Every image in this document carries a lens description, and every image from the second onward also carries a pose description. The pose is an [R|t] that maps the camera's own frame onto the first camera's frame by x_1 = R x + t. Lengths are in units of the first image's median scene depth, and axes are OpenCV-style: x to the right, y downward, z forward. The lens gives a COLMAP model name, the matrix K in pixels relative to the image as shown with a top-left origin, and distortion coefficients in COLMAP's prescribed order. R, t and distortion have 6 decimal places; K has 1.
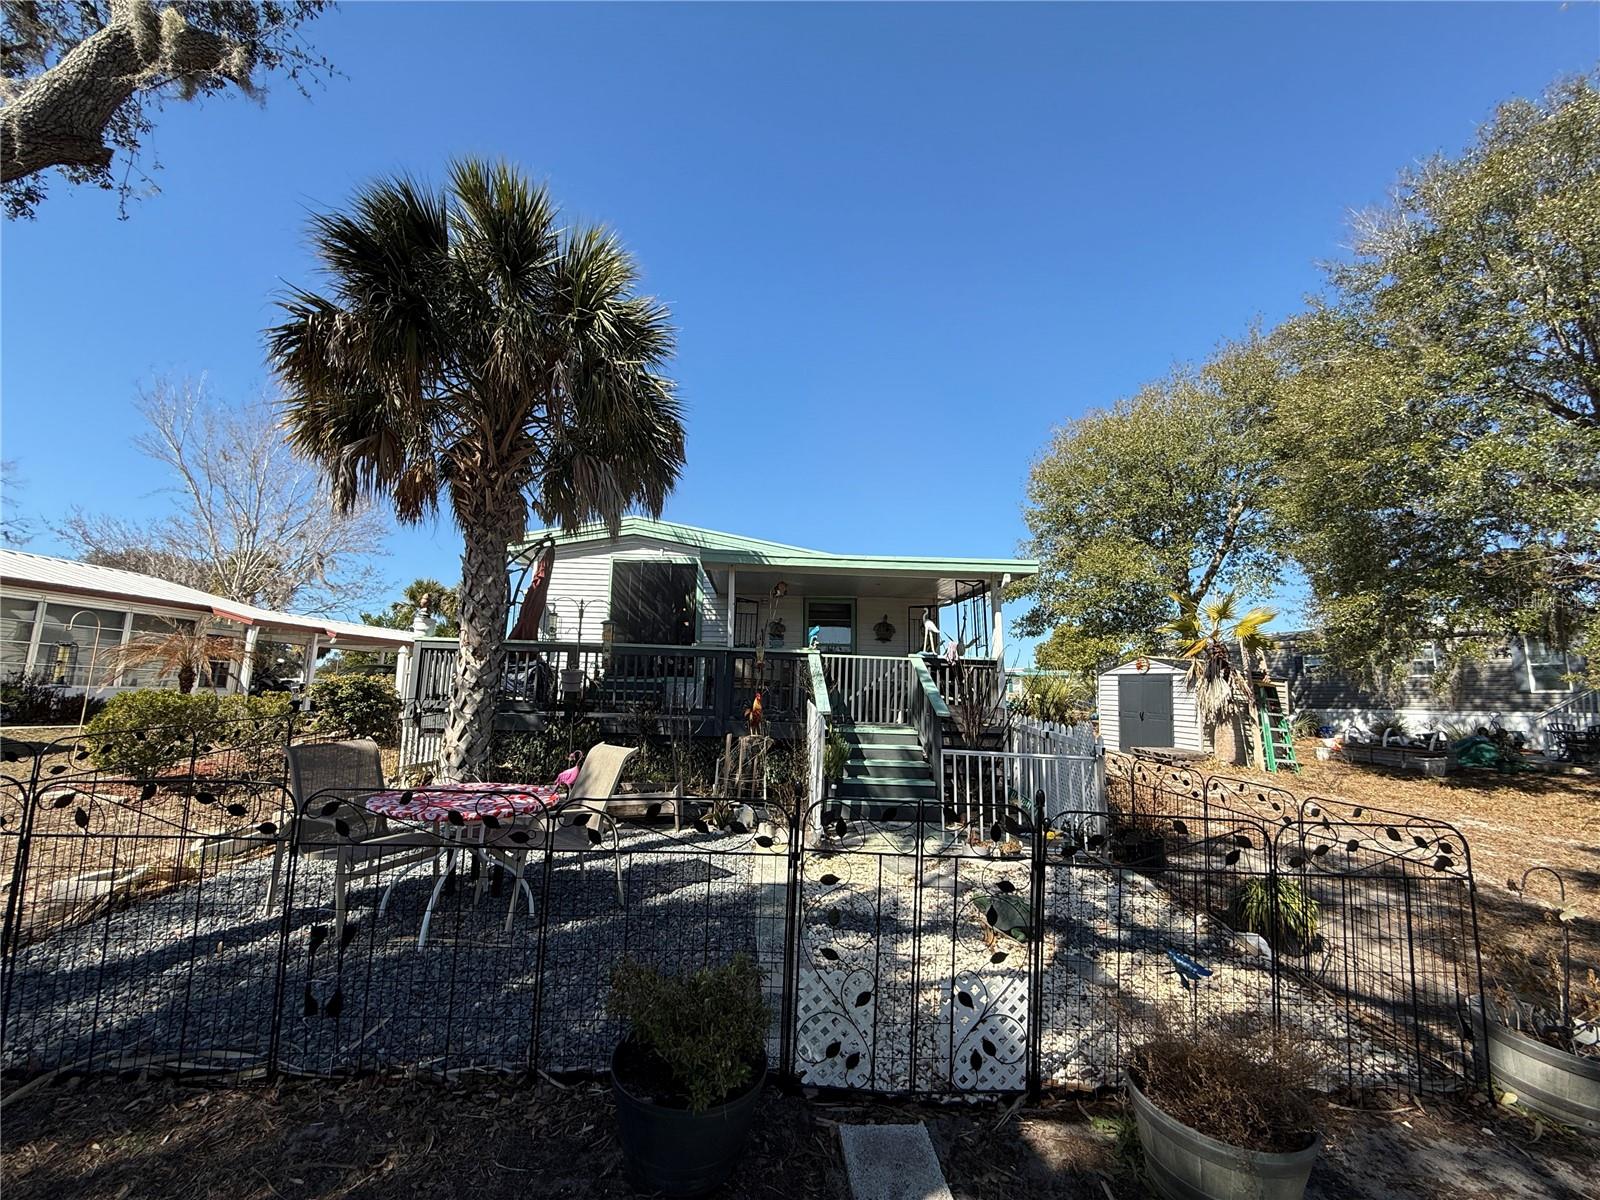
lens RADIAL K [[638.8, 0, 793.9], [0, 638.8, 601.7], [0, 0, 1]] dist [-0.002266, 0.000693]
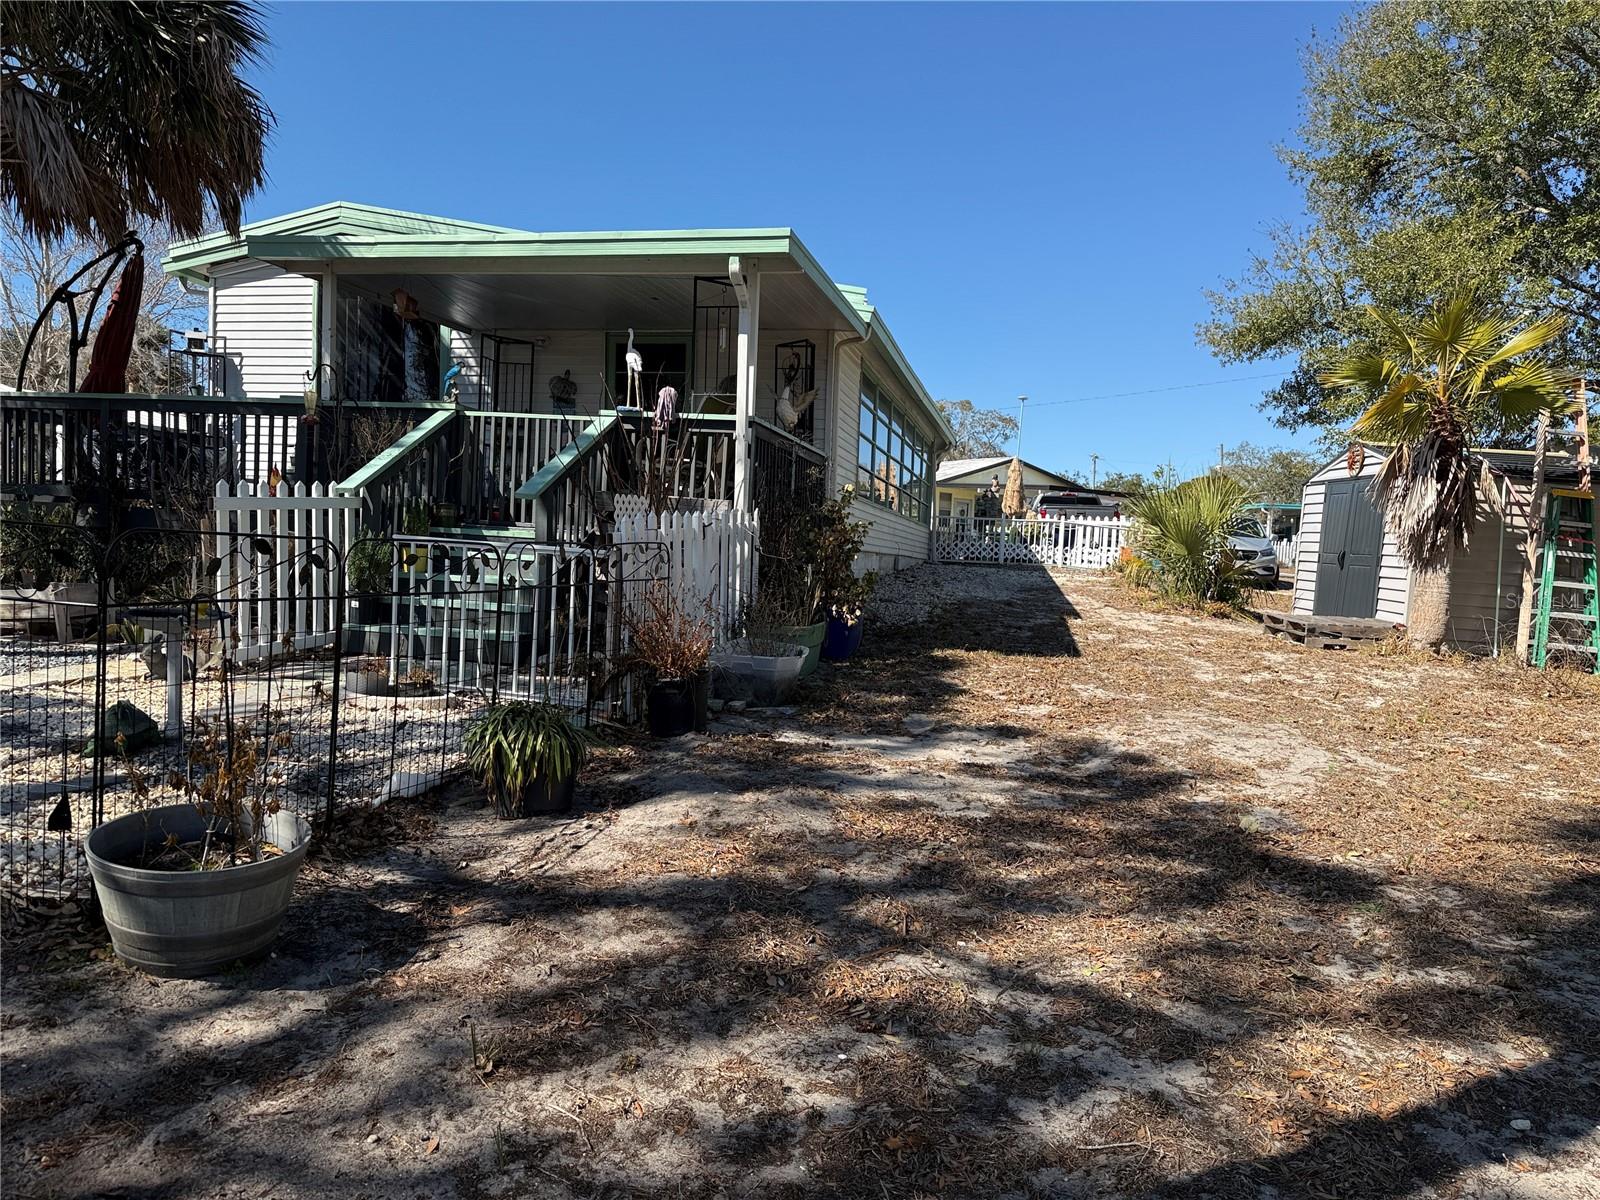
lens RADIAL K [[1136.0, 0, 801.0], [0, 1136.0, 607.7], [0, 0, 1]] dist [0.026348, -0.027720]
pose [[0.962761, 0.032763, -0.268361, 0.627228], [0.017486, 0.983005, 0.182744, 0.071268], [0.269787, -0.180631, 0.945826, 0.029135]]
